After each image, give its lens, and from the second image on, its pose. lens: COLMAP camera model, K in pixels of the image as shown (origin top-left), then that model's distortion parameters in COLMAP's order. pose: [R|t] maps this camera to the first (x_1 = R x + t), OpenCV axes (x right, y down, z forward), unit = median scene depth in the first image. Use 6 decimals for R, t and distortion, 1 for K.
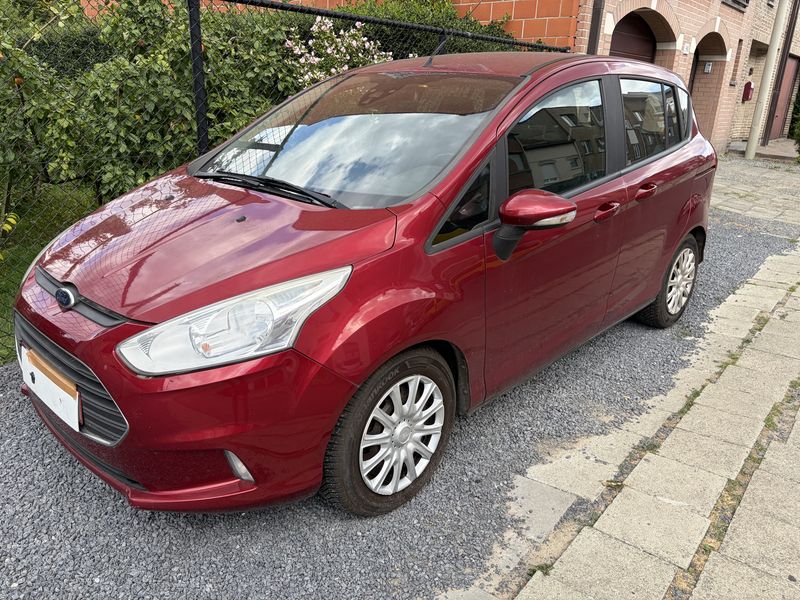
lens RADIAL K [[623.5, 0, 399.3], [0, 623.5, 308.3], [0, 0, 1]] dist [0.046174, 0.000563]
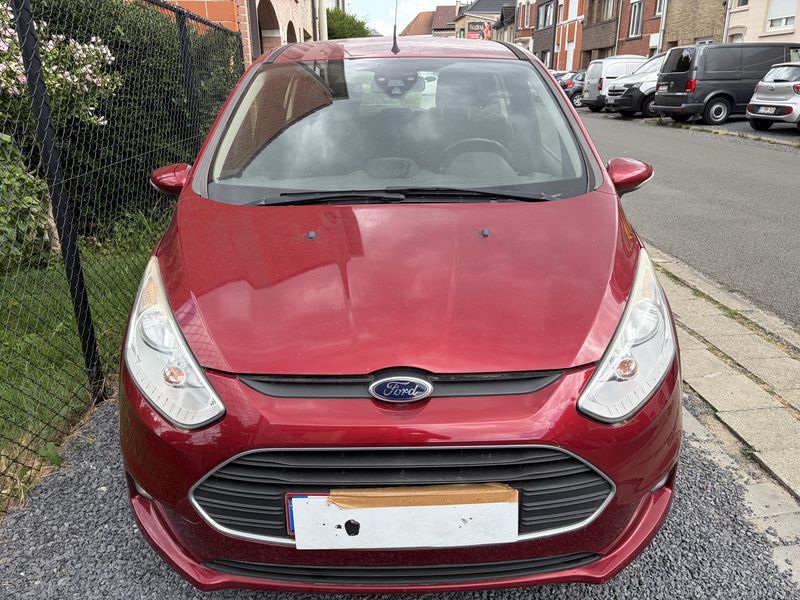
lens RADIAL K [[617.9, 0, 413.4], [0, 617.9, 301.4], [0, 0, 1]] dist [0.079007, -0.095756]
pose [[0.702044, -0.275542, 0.656667, -0.693628], [0.266851, 0.956713, 0.116152, -0.137168], [-0.660246, 0.093689, 0.745183, 0.341495]]
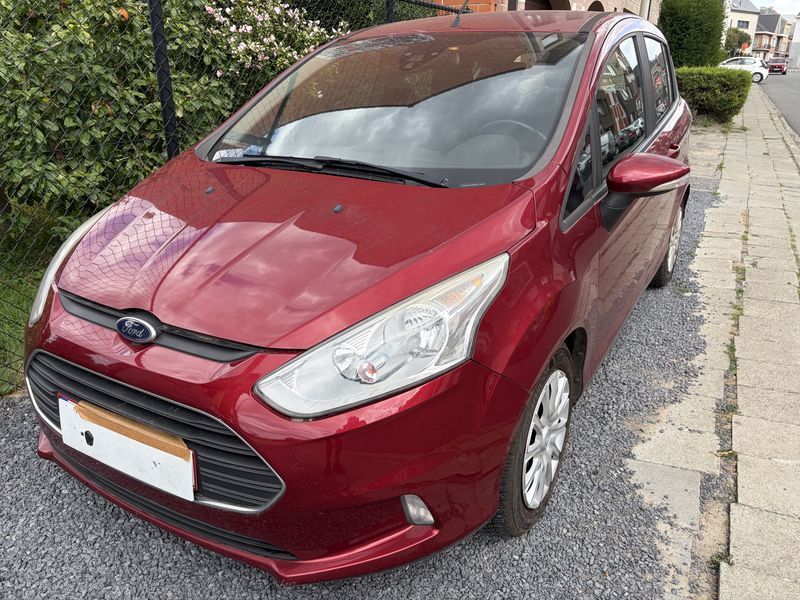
lens RADIAL K [[617.9, 0, 413.4], [0, 617.9, 301.4], [0, 0, 1]] dist [0.079007, -0.095756]
pose [[0.971811, -0.106805, 0.210183, -0.262120], [0.101437, 0.994184, 0.036190, -0.031985], [-0.212826, -0.013849, 0.976992, 0.137678]]
